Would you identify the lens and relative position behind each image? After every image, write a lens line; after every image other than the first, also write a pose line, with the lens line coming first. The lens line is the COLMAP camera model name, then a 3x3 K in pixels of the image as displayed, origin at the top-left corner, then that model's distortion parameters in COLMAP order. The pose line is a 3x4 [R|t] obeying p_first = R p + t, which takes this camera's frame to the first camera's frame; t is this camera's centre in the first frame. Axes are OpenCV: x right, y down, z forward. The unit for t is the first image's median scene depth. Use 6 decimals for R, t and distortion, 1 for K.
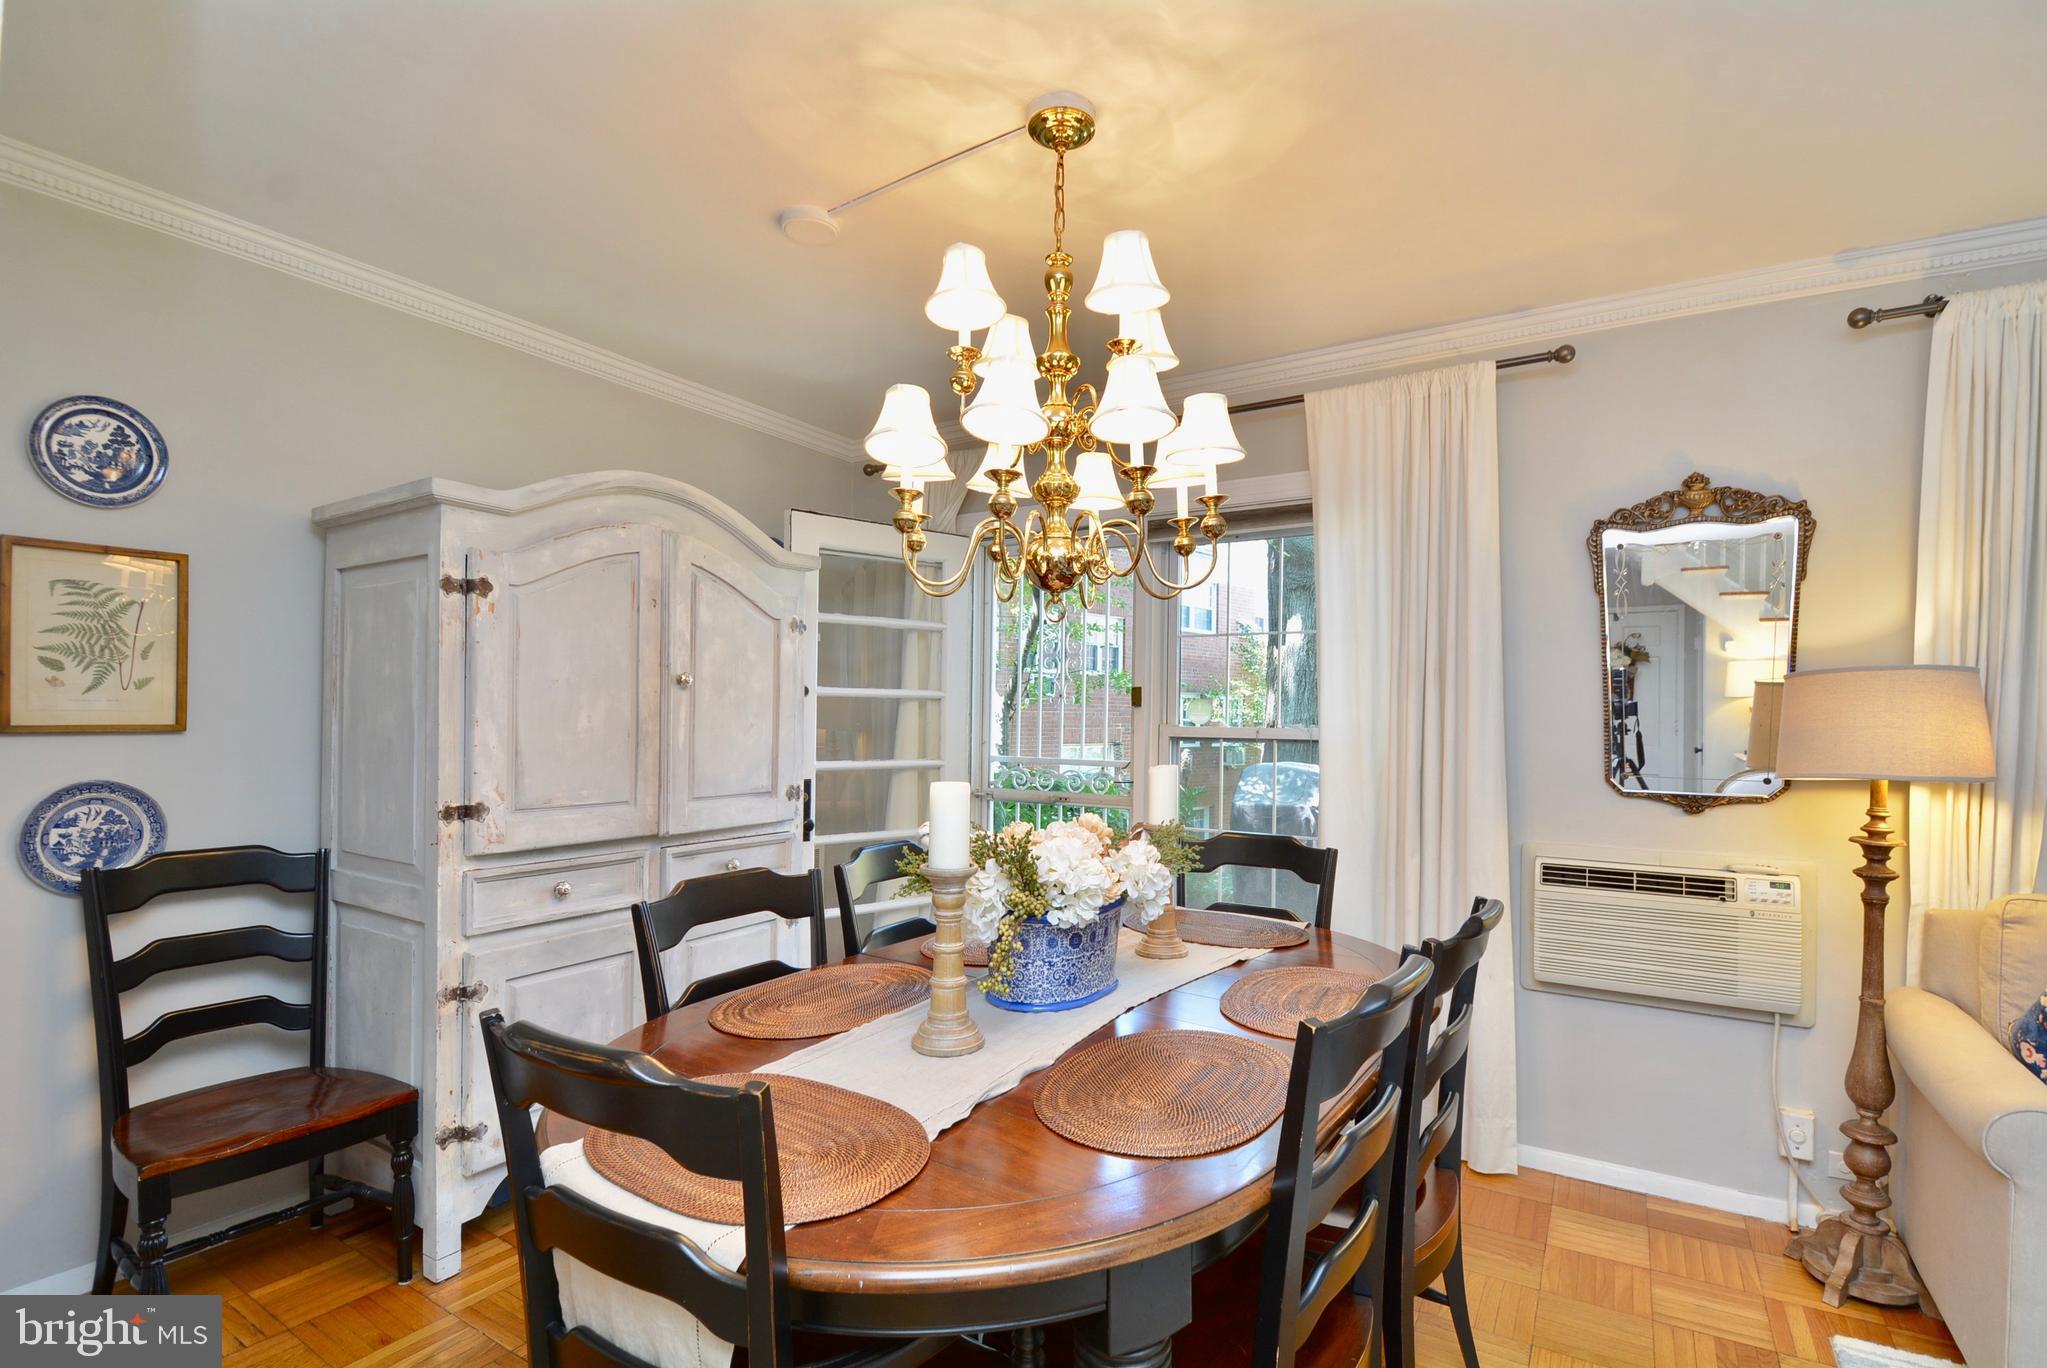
lens RADIAL K [[949.2, 0, 1050.2], [0, 949.2, 709.1], [0, 0, 1]] dist [-0.015267, -0.002272]
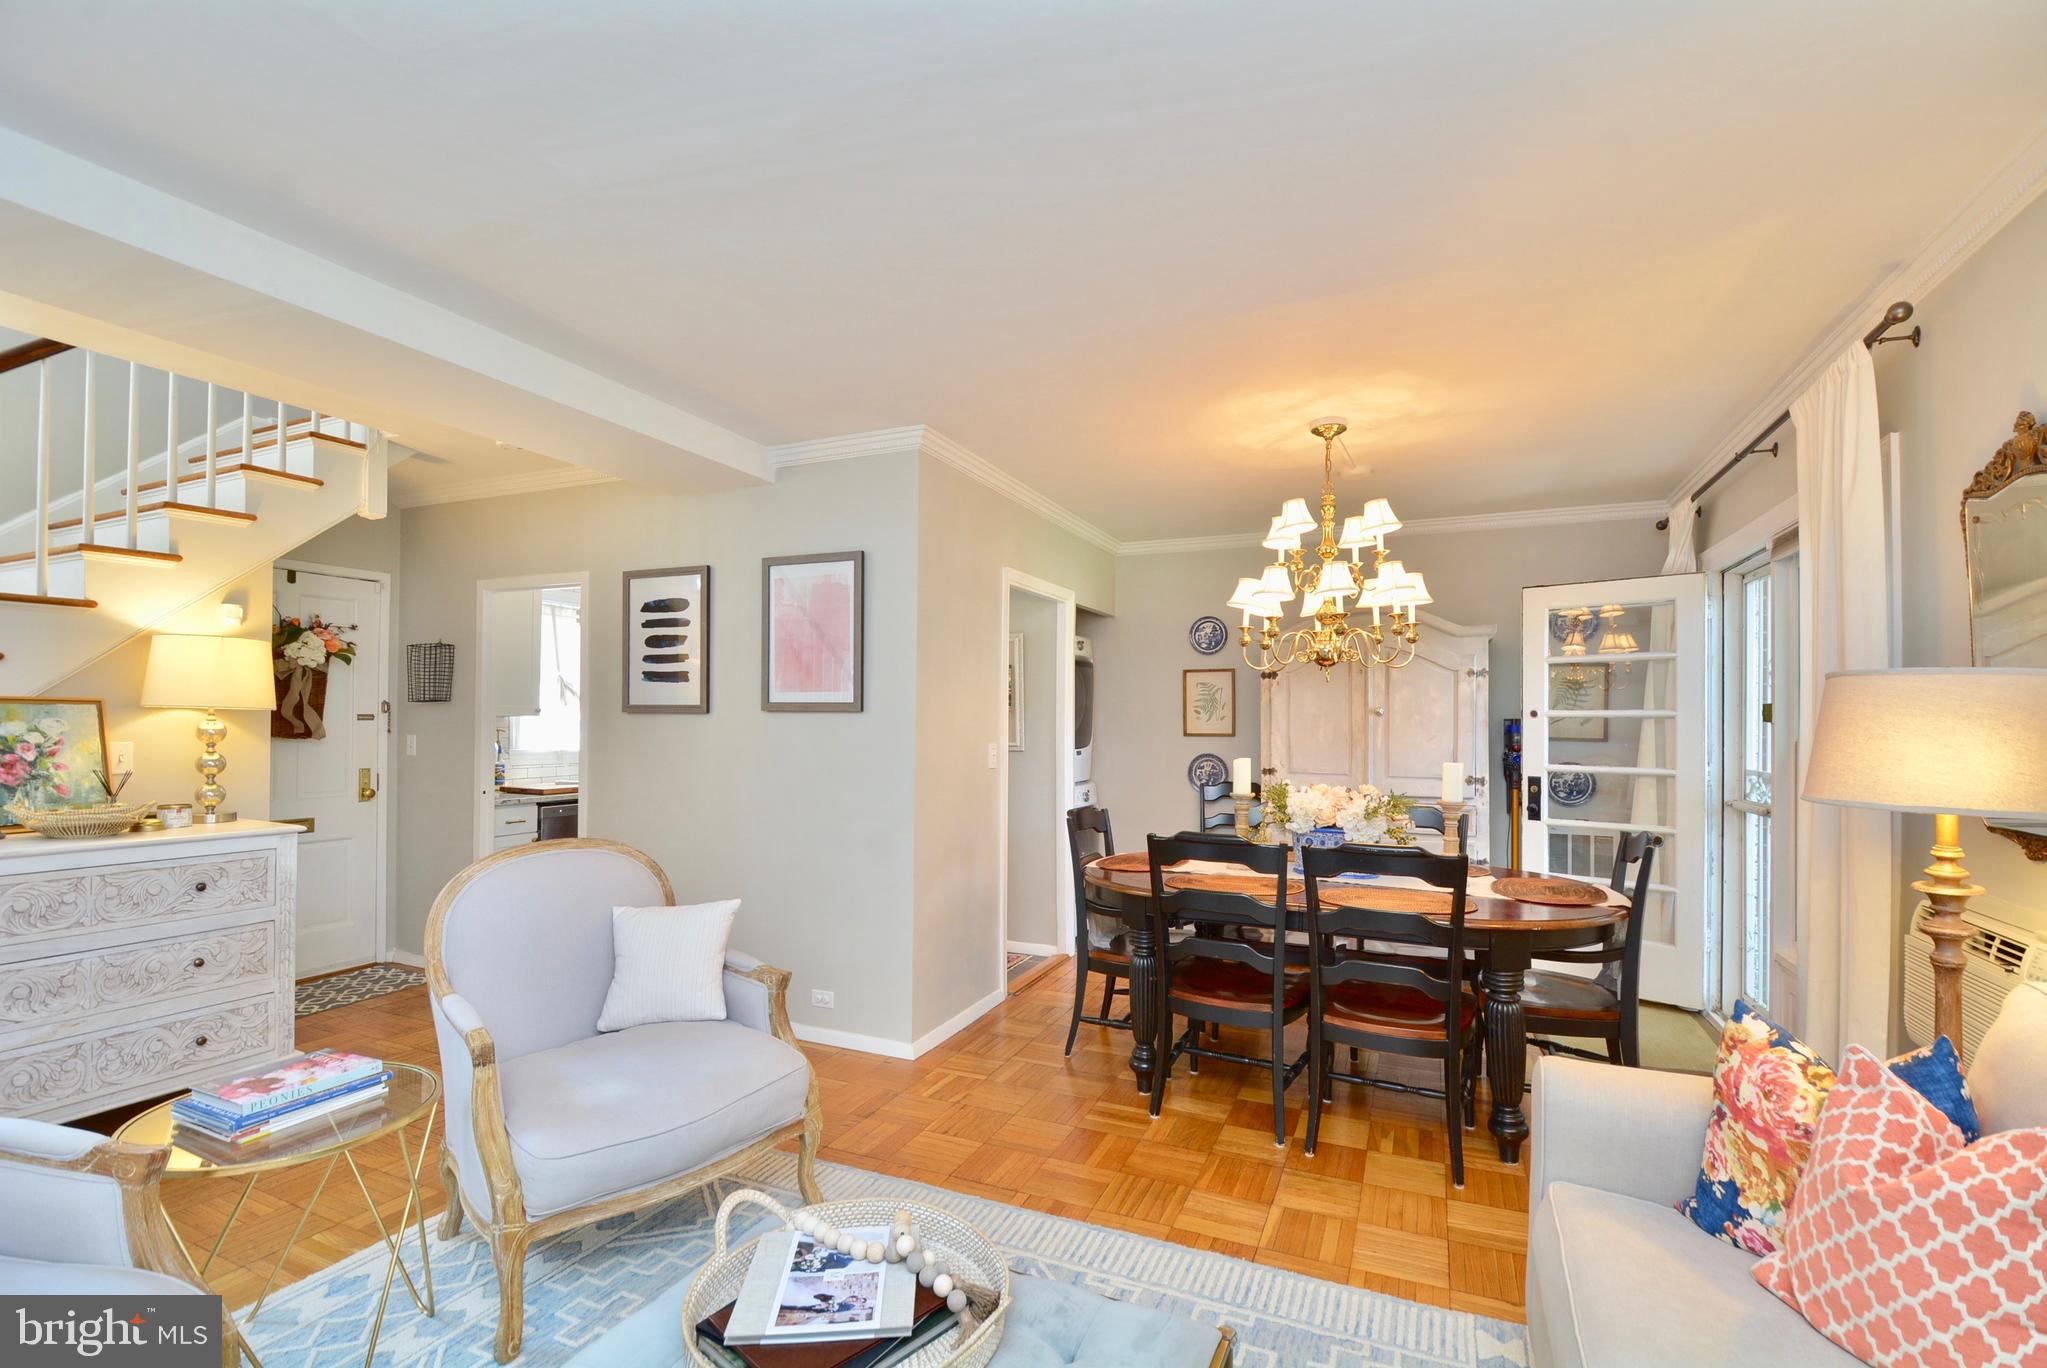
lens RADIAL K [[898.8, 0, 1038.9], [0, 898.8, 710.4], [0, 0, 1]] dist [0.002769, -0.014608]
pose [[0.133171, -0.022403, -0.990840, 1.307196], [0.002949, 0.999749, -0.022208, 0.004660], [0.991089, 0.000035, 0.133203, 0.114187]]
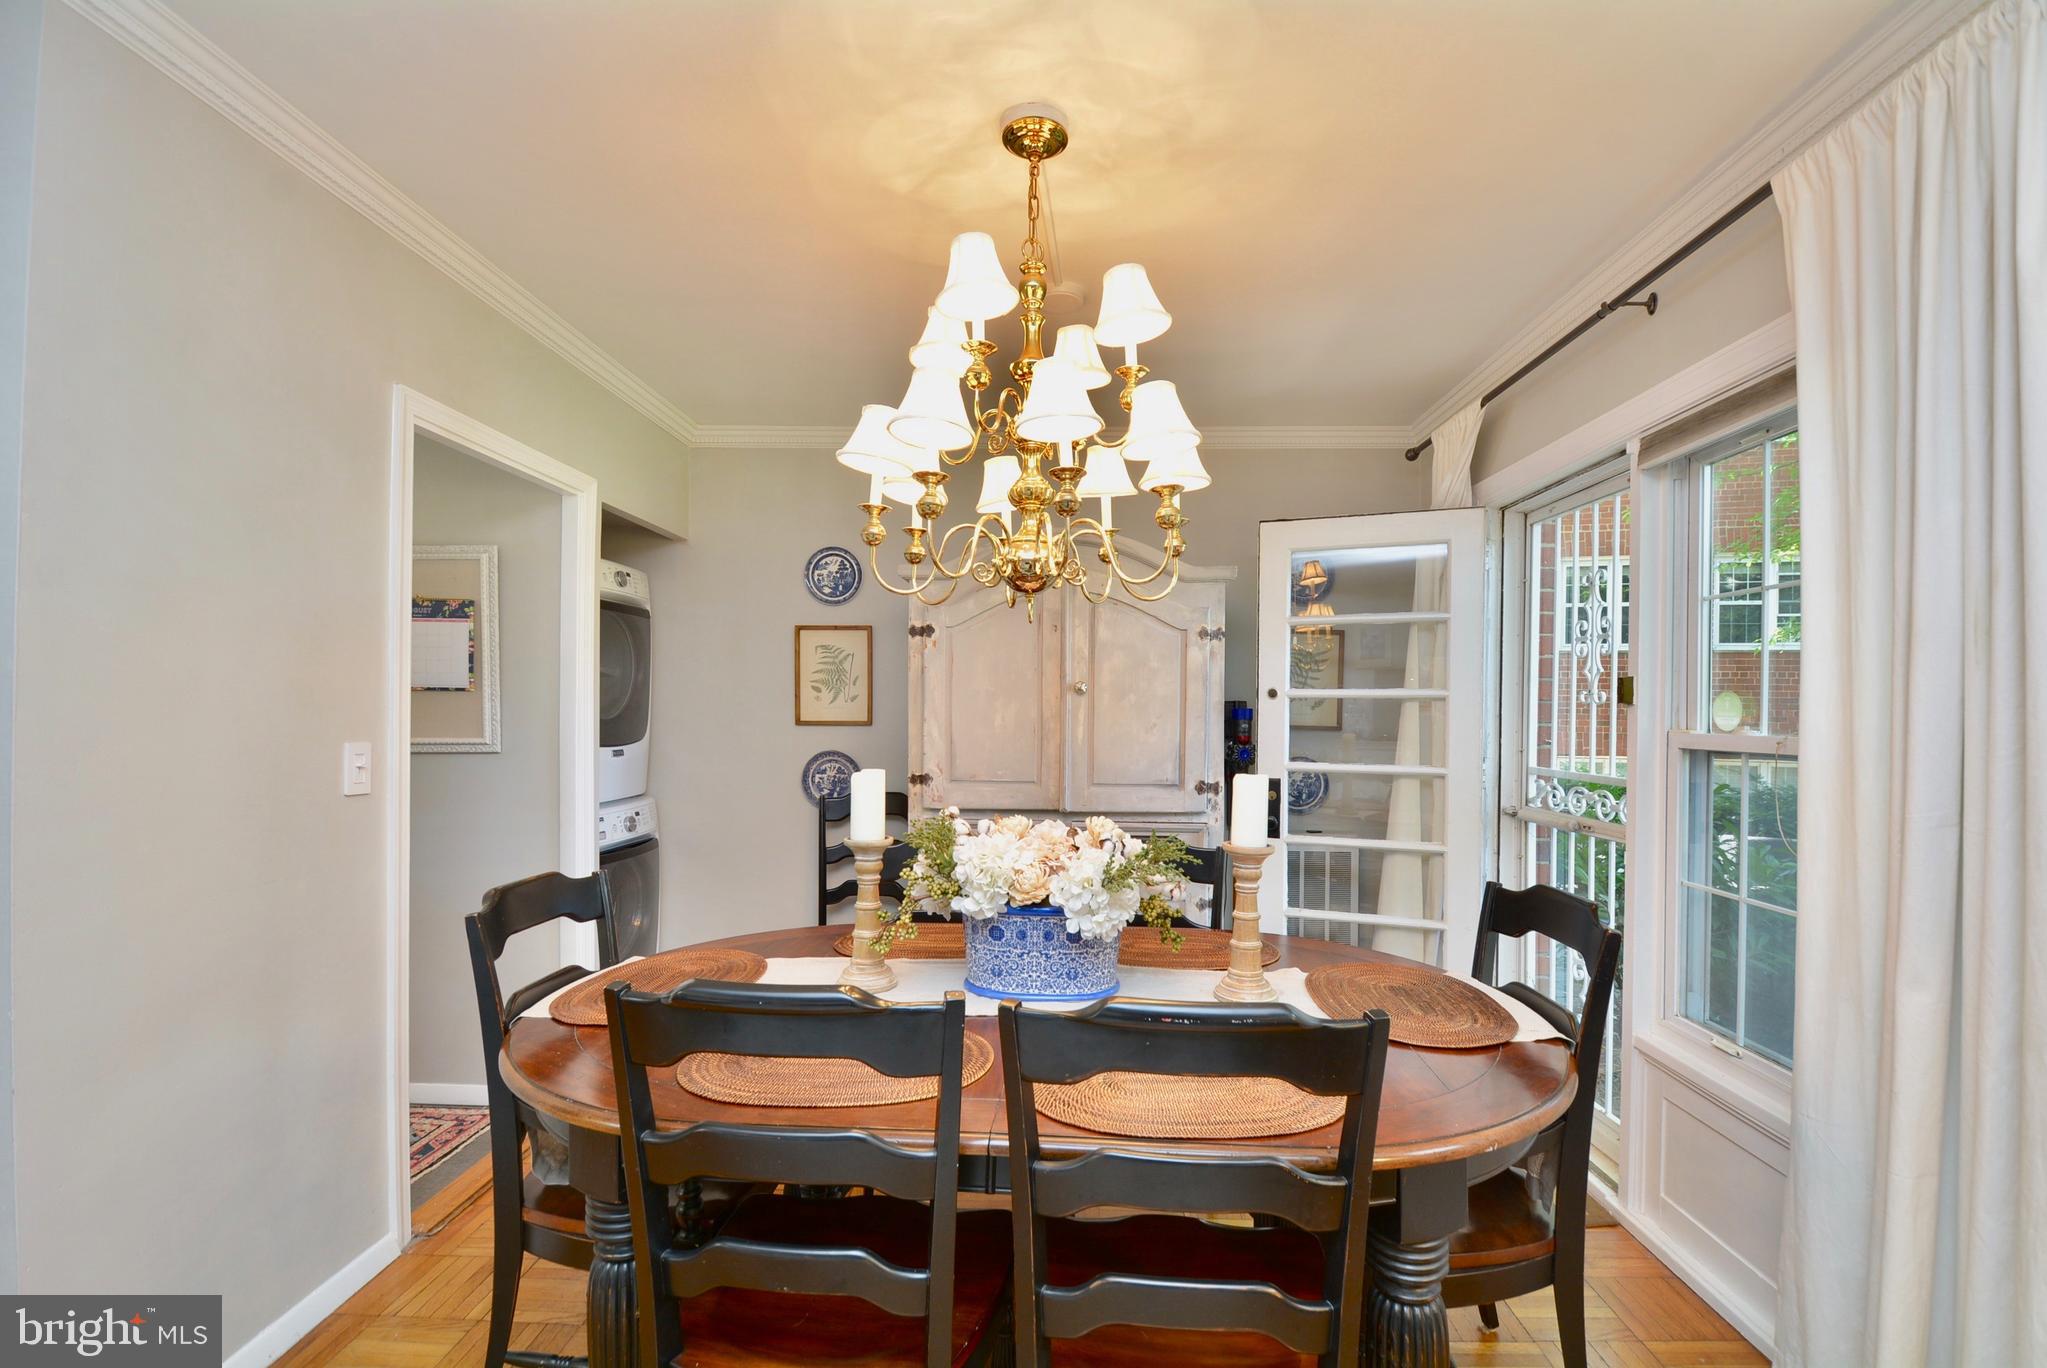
lens RADIAL K [[898.8, 0, 1046.2], [0, 898.8, 719.8], [0, 0, 1]] dist [0.002769, -0.014608]
pose [[0.498841, 0.002722, -0.866689, 0.636401], [0.003575, 0.999980, 0.005198, 0.005314], [0.866686, -0.005692, 0.498821, 0.386215]]
